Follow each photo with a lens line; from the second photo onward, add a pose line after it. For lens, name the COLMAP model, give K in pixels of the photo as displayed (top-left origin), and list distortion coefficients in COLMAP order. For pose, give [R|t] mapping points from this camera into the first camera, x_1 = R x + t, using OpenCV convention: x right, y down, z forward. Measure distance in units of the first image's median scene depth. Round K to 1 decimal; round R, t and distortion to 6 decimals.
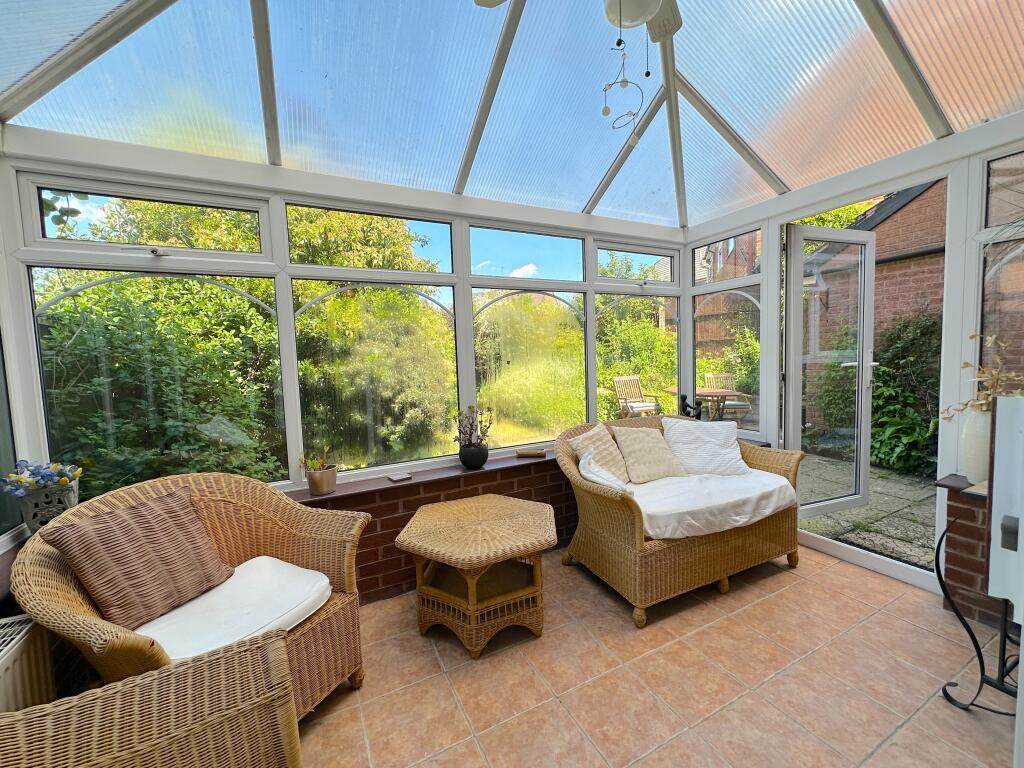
lens RADIAL K [[410.2, 0, 511.7], [0, 410.2, 382.8], [0, 0, 1]] dist [0.001209, 0.000048]
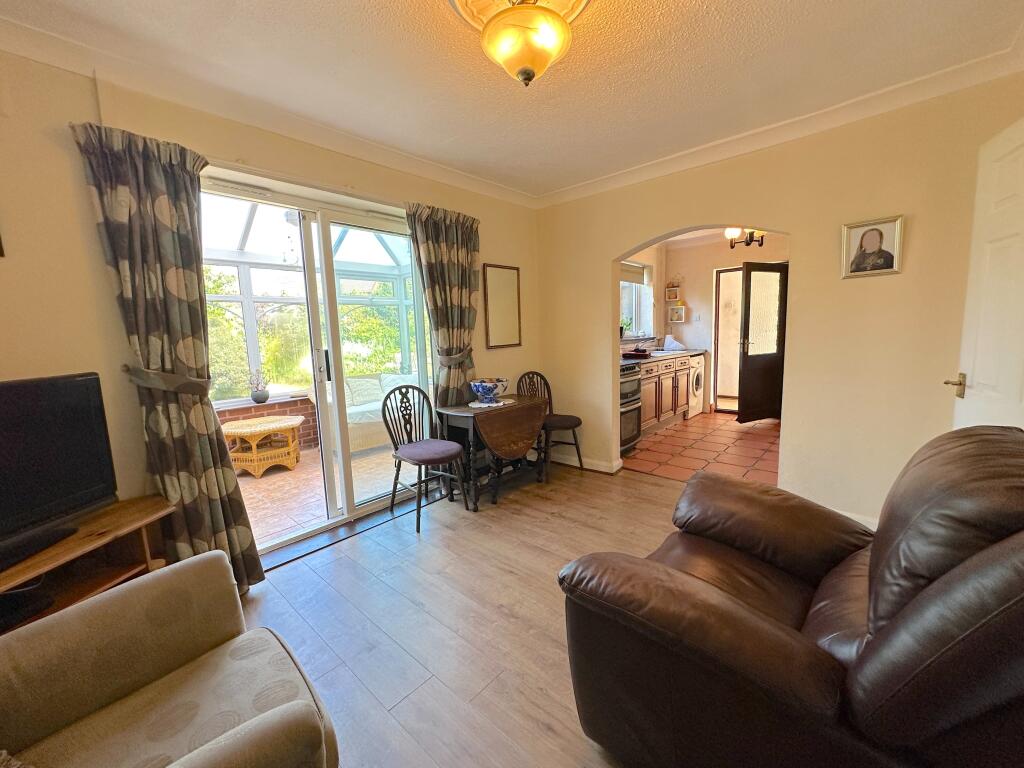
lens RADIAL K [[410.2, 0, 512.0], [0, 410.2, 383.4], [0, 0, 1]] dist [0.001209, 0.000048]
pose [[0.933525, -0.045756, 0.355582, 0.300910], [0.030337, 0.998347, 0.048822, 0.065035], [-0.357228, -0.034789, 0.933369, -1.081928]]
